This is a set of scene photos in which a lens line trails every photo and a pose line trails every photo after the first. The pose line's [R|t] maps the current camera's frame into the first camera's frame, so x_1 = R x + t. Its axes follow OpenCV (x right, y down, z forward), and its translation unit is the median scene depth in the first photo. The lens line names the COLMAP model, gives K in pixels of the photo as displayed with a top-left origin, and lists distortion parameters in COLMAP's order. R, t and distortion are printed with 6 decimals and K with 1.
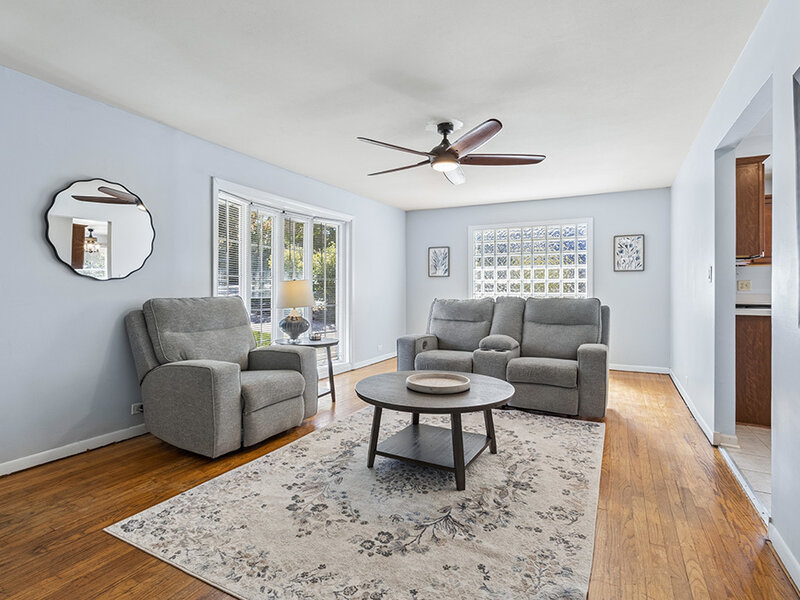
lens RADIAL K [[419.2, 0, 396.8], [0, 419.2, 293.7], [0, 0, 1]] dist [-0.003681, 0.001377]
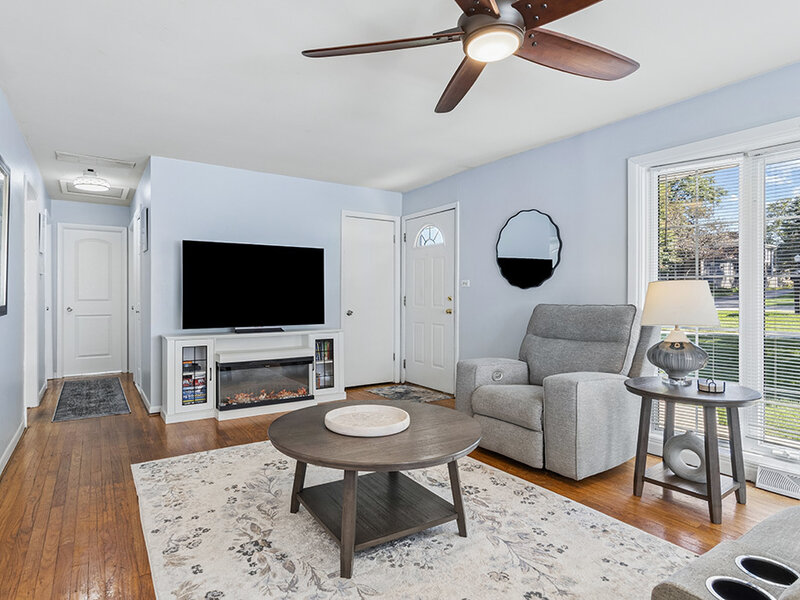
lens RADIAL K [[483.6, 0, 398.1], [0, 483.6, 297.5], [0, 0, 1]] dist [0.007231, 0.001467]
pose [[-0.501768, 0.006157, -0.864980, 0.902169], [-0.009102, 0.999882, 0.012397, -0.023286], [0.864954, 0.014094, -0.501653, 1.616471]]
